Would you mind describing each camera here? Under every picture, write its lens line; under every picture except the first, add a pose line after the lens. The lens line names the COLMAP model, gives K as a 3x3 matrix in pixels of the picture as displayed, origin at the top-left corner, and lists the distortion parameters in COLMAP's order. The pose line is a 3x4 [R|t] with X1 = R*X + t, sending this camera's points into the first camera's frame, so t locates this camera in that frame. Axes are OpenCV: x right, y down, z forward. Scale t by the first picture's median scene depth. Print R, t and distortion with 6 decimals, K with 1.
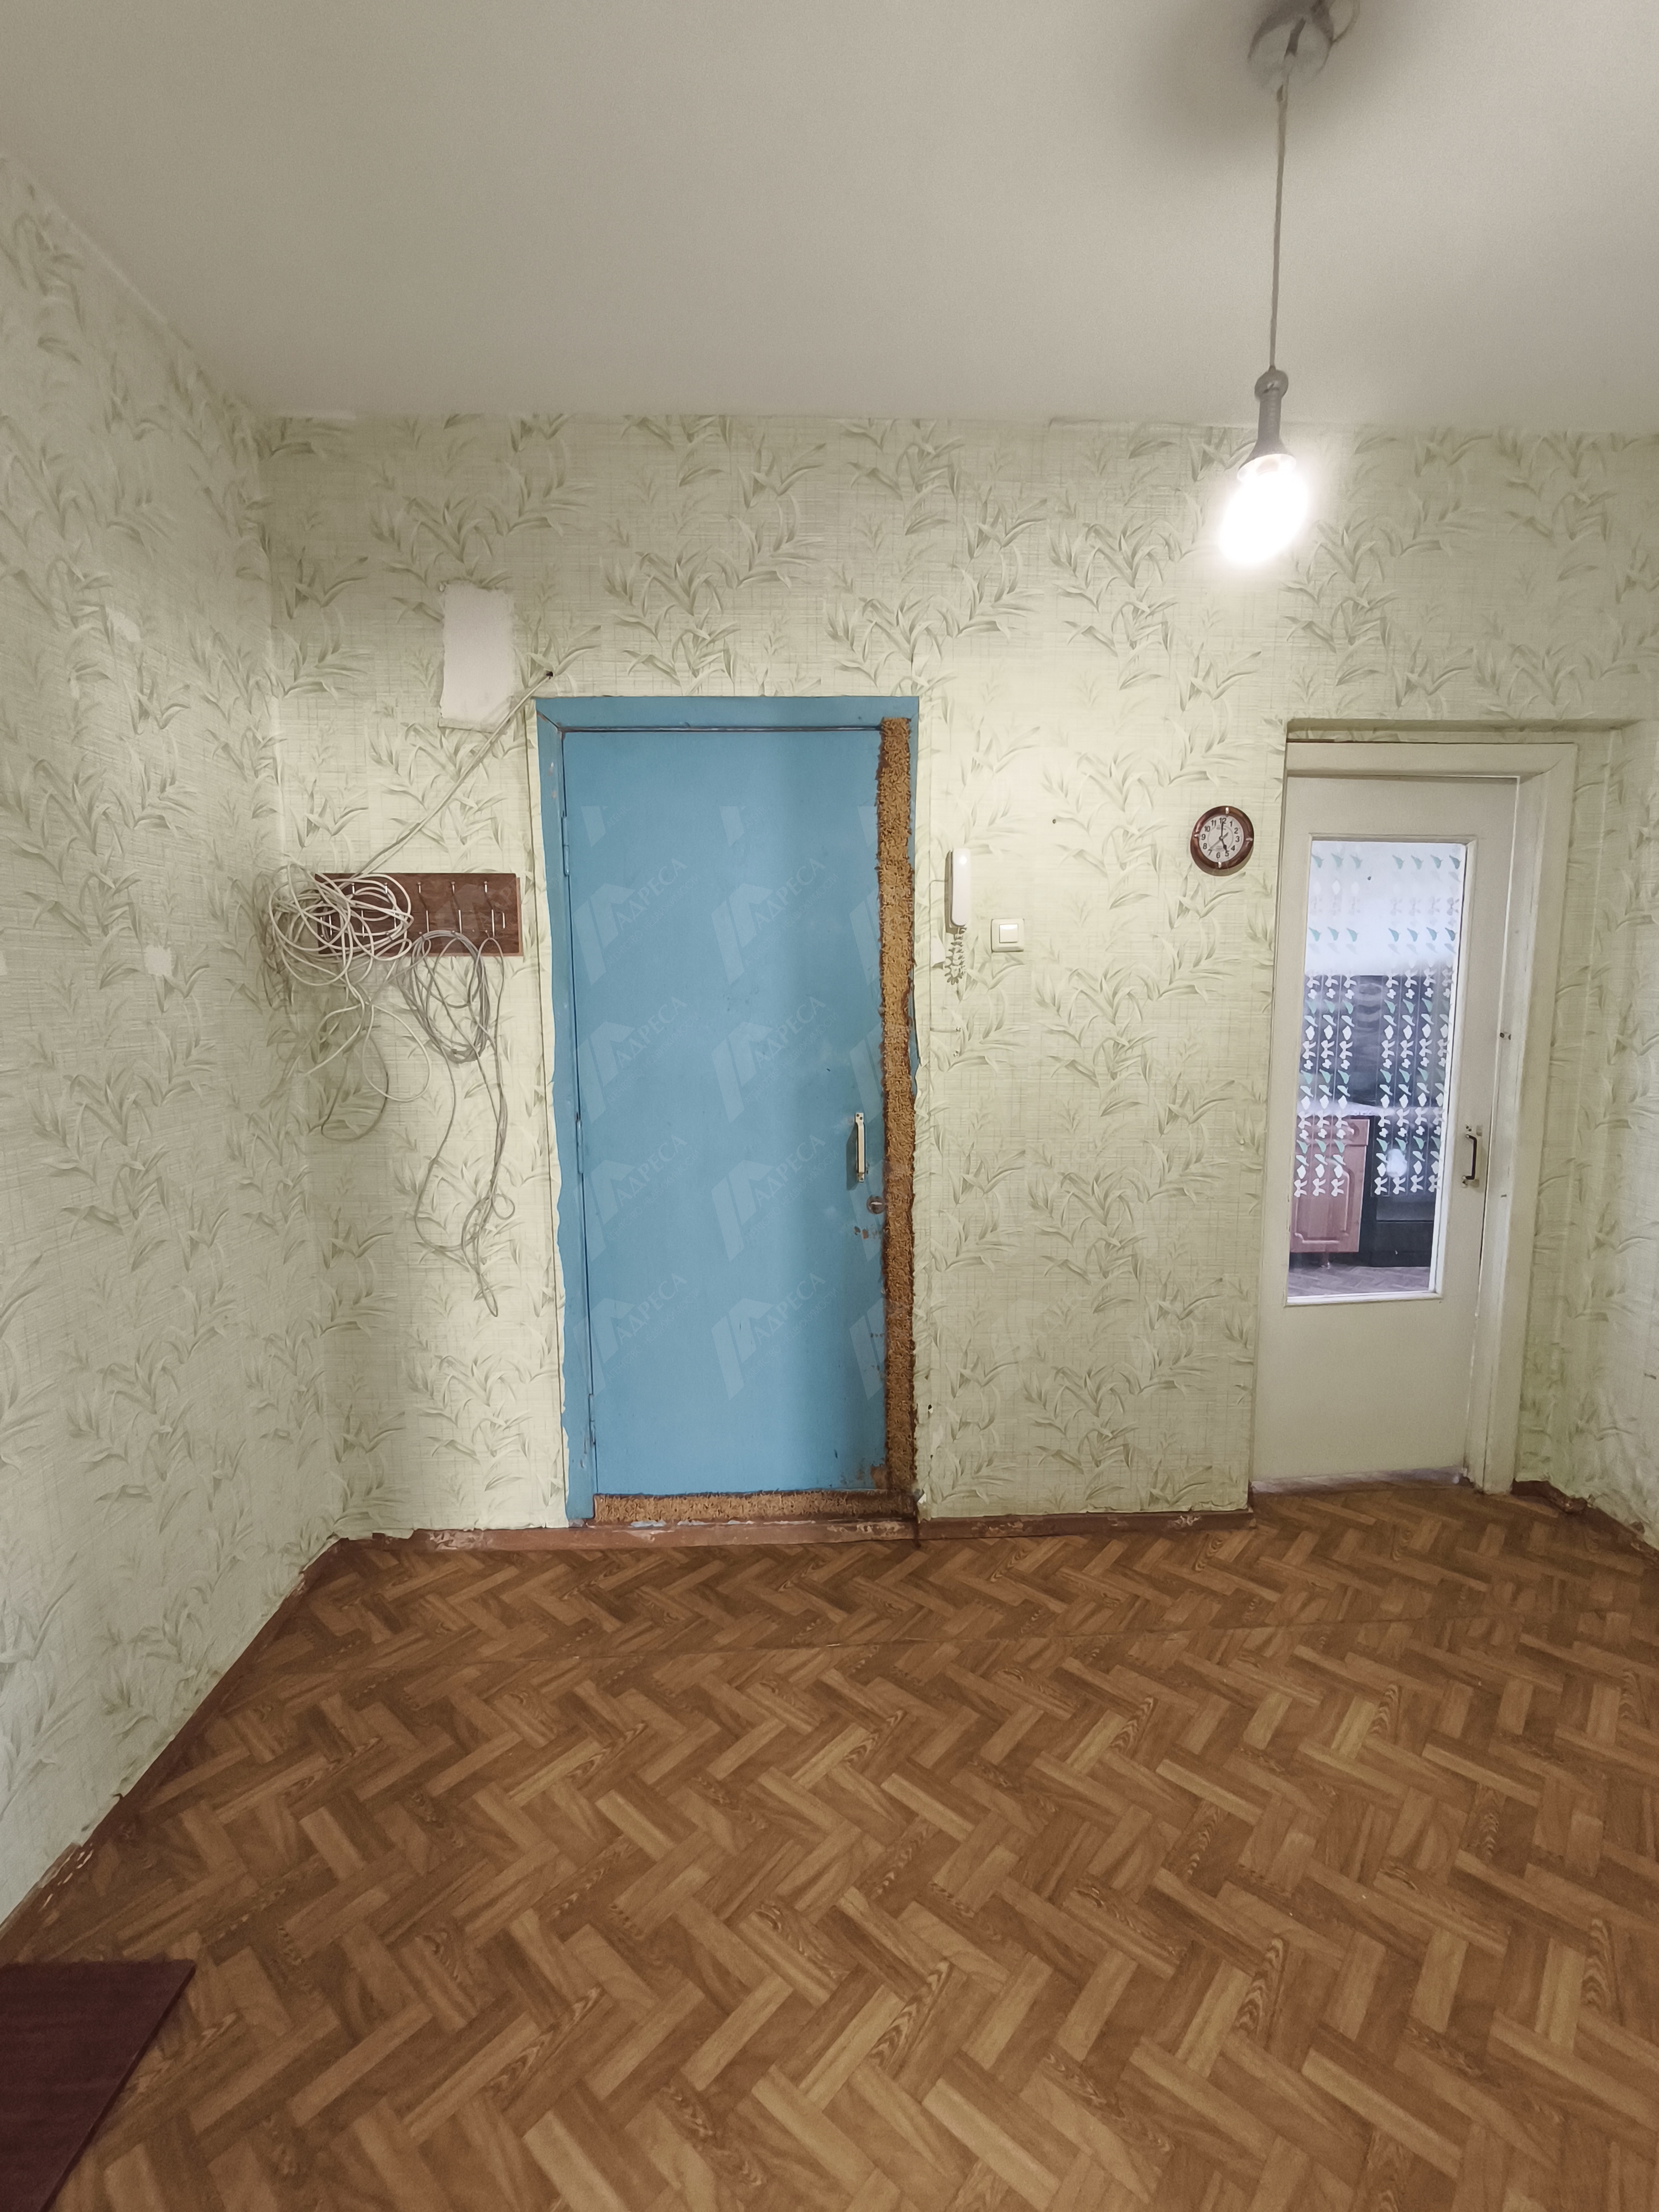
lens RADIAL K [[882.7, 0, 779.0], [0, 882.7, 1112.0], [0, 0, 1]] dist [0.011400, 0.000430]
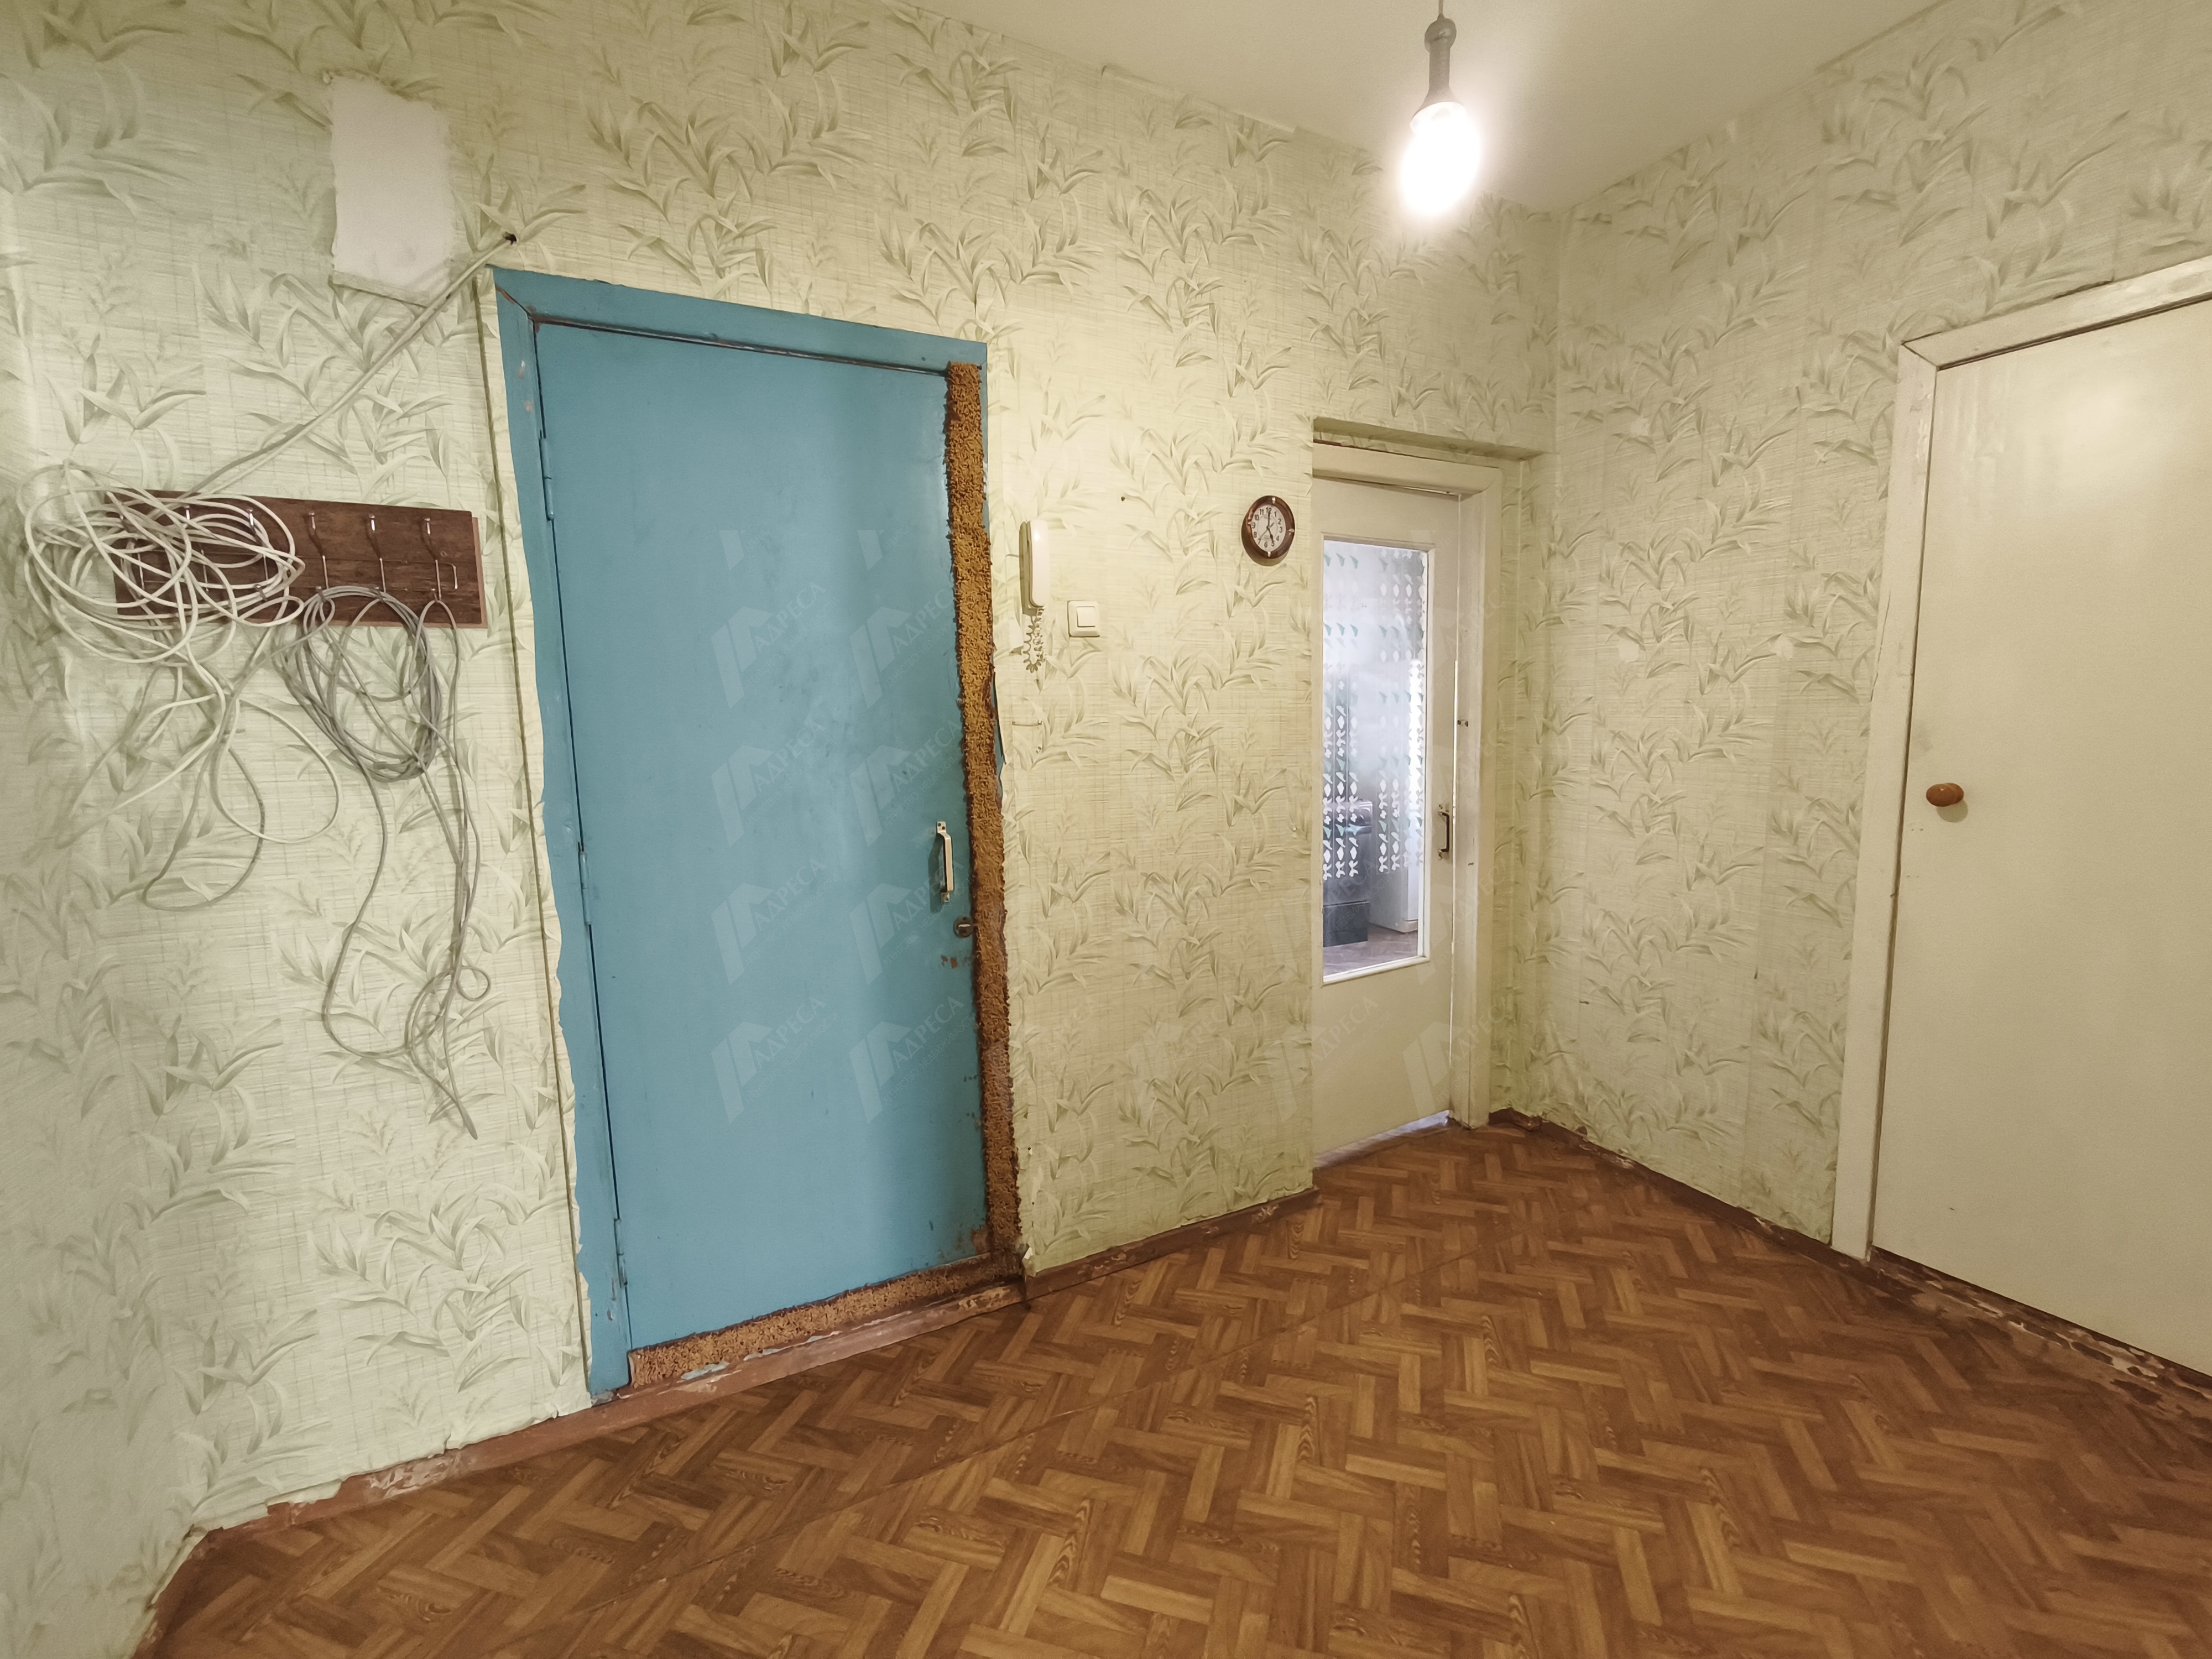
lens RADIAL K [[931.7, 0, 1038.2], [0, 931.7, 835.5], [0, 0, 1]] dist [0.008219, 0.000162]
pose [[0.920058, -0.065668, 0.386240, -0.176424], [0.071606, 0.997432, -0.000991, 0.022578], [-0.385183, 0.028569, 0.922398, 0.131082]]
